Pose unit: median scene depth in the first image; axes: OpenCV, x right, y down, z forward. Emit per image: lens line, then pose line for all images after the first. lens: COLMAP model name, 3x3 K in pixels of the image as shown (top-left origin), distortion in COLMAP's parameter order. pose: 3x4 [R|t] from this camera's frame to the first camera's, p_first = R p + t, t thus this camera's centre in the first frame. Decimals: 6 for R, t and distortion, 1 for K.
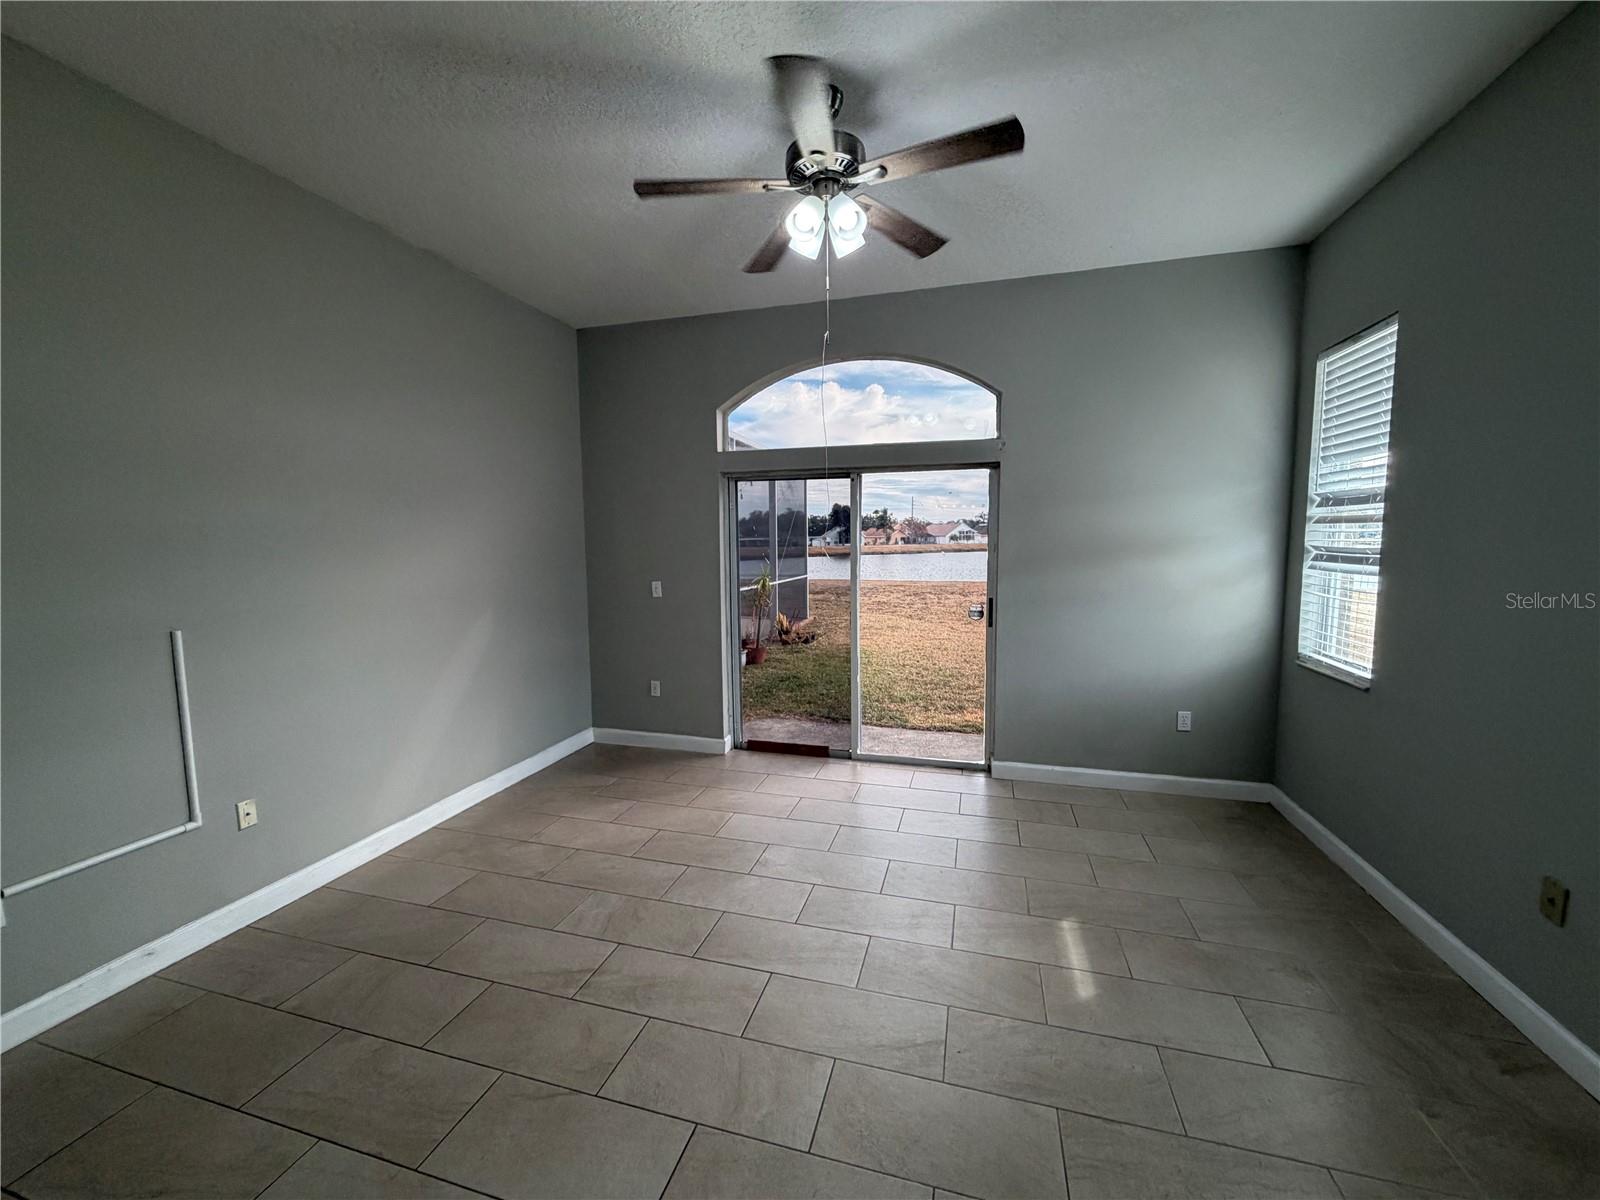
lens RADIAL K [[640.7, 0, 794.8], [0, 640.7, 598.7], [0, 0, 1]] dist [-0.001196, -0.000108]
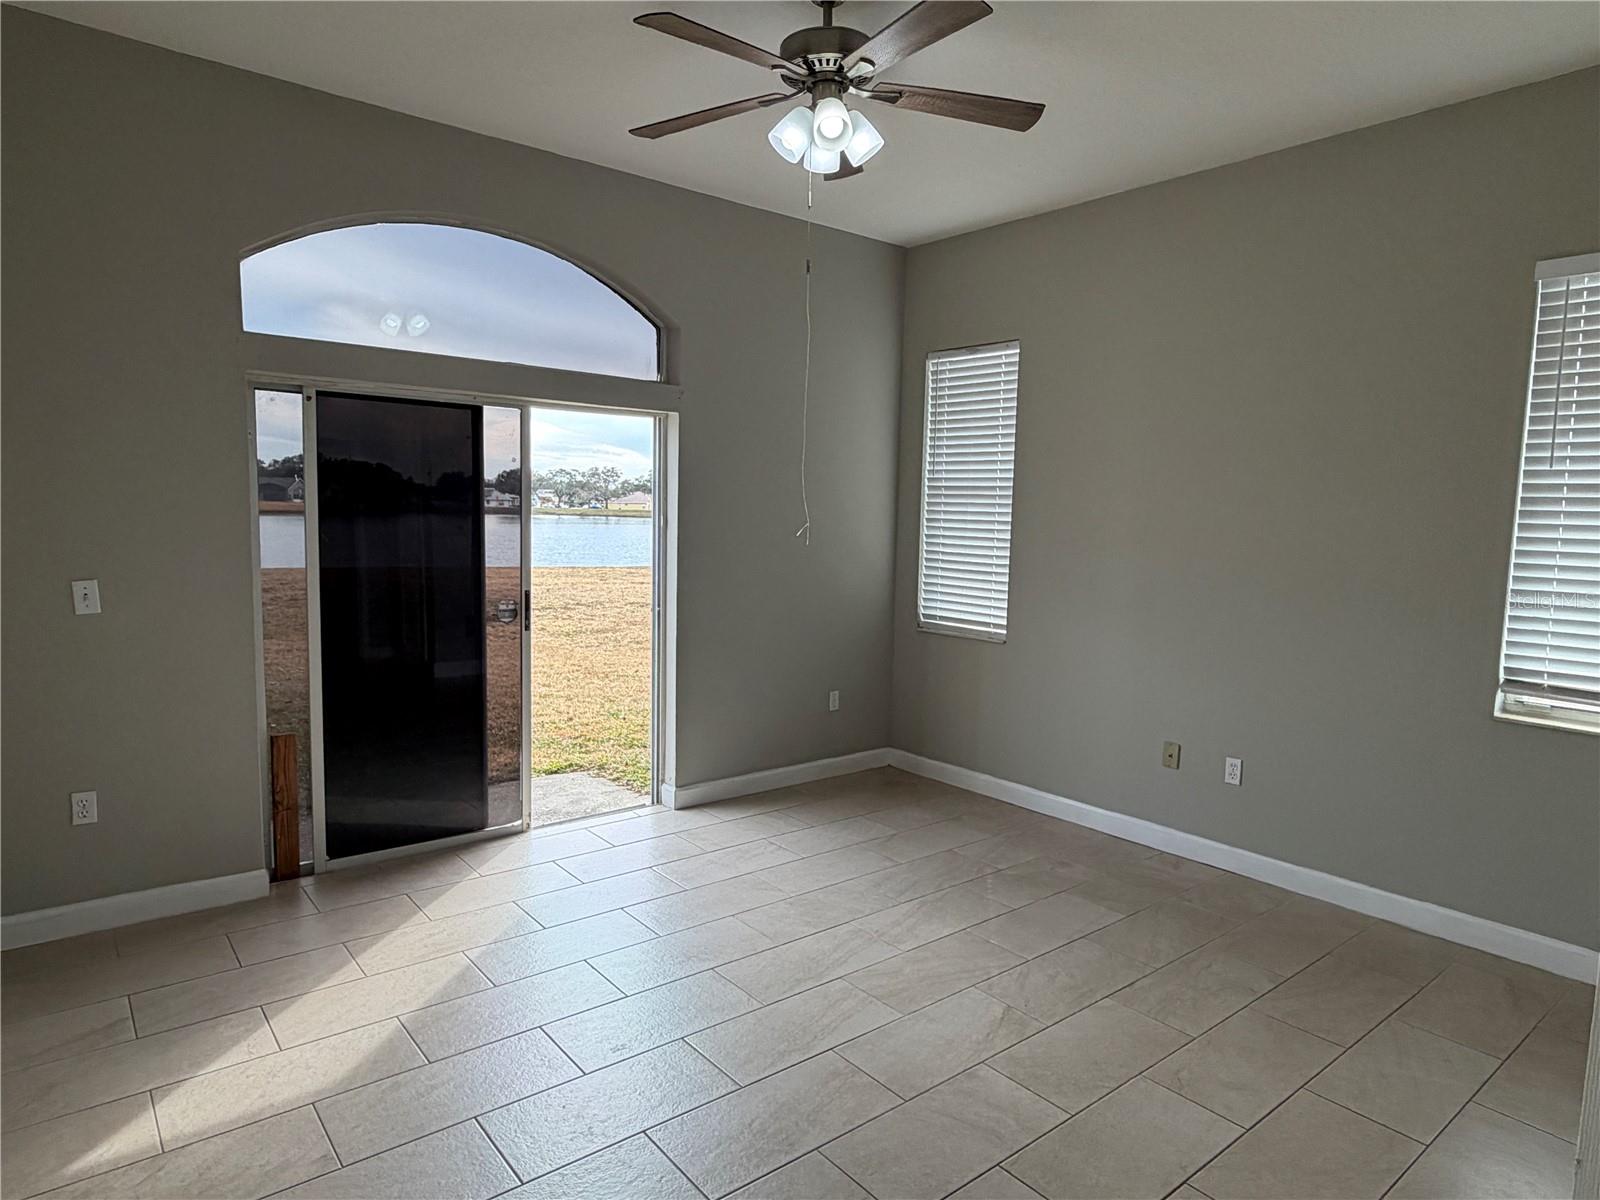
lens RADIAL K [[963.2, 0, 800.0], [0, 963.2, 600.0], [0, 0, 1]] dist [-0.003575, -0.001920]
pose [[0.569546, -0.055940, 0.820054, -0.633906], [0.048049, 0.998241, 0.034724, -0.016227], [-0.820554, 0.019626, 0.571232, 0.202061]]
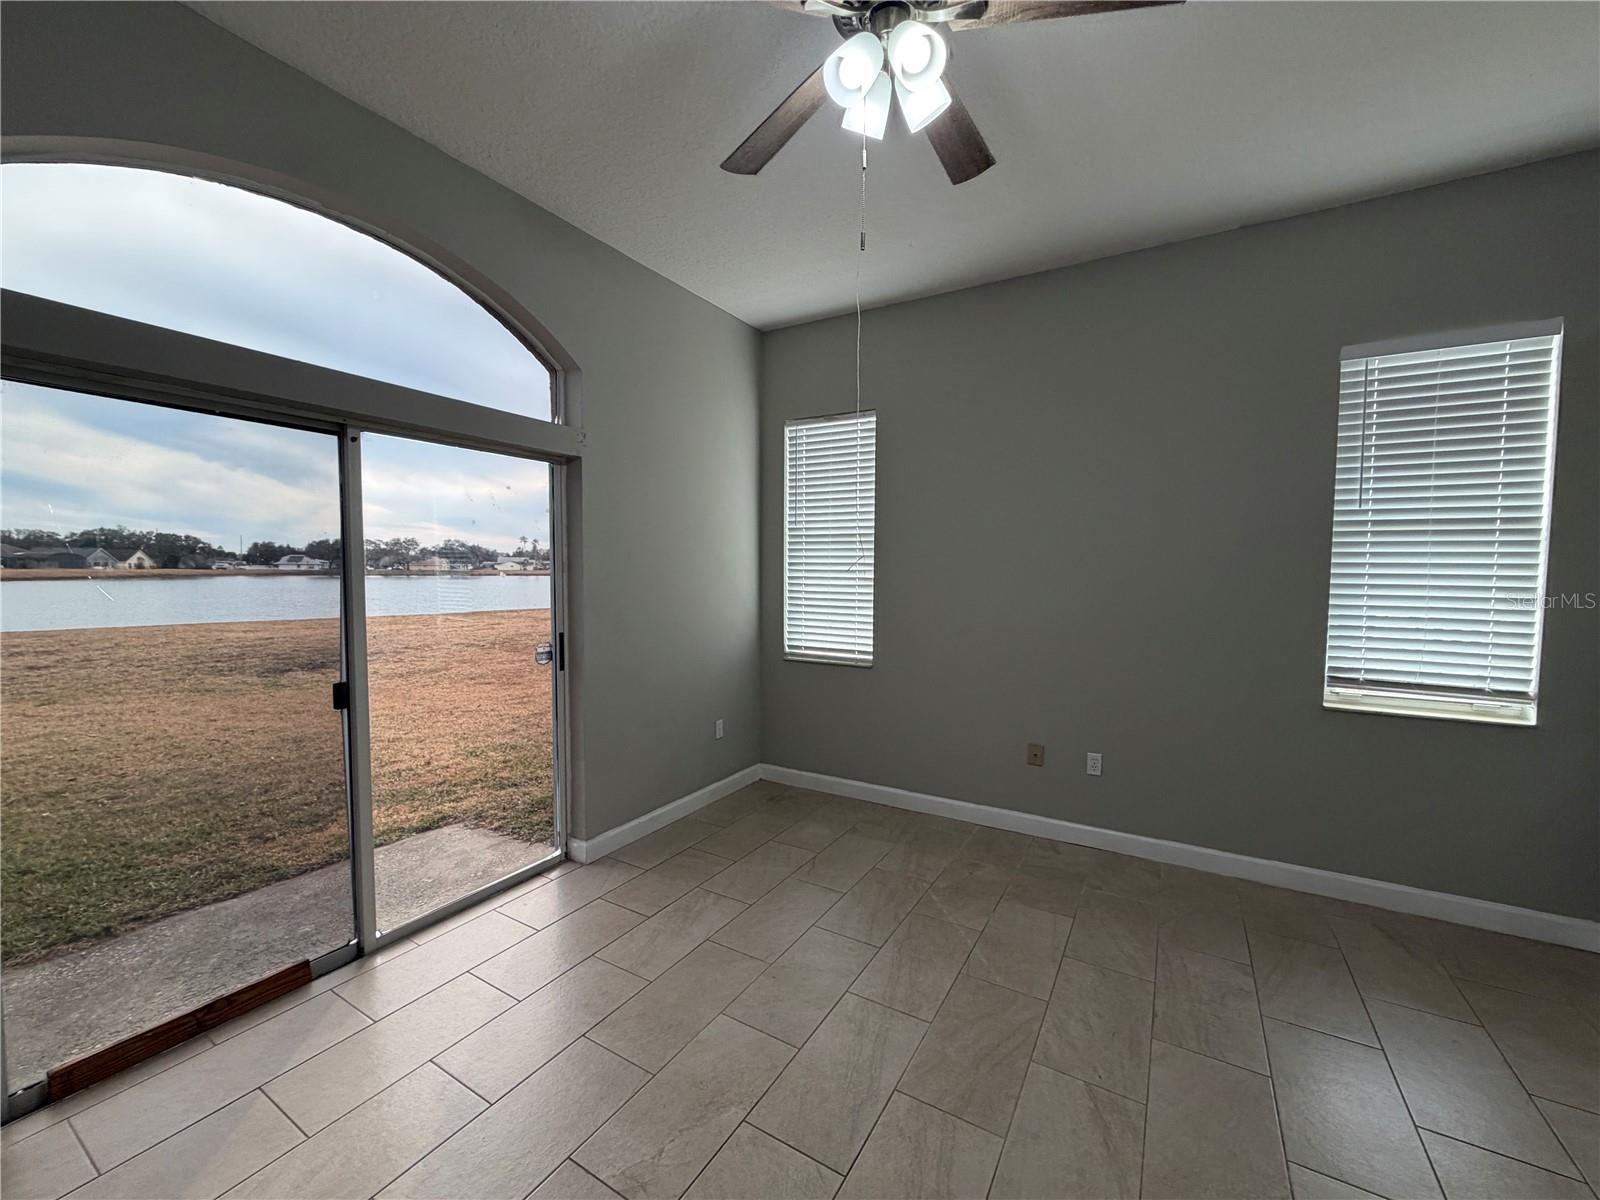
lens RADIAL K [[640.7, 0, 794.8], [0, 640.7, 598.7], [0, 0, 1]] dist [-0.001196, -0.000108]
pose [[0.255788, -0.035466, 0.966082, -0.400627], [0.081932, 0.996527, 0.014890, -0.033219], [-0.963255, 0.075344, 0.257805, 0.595363]]
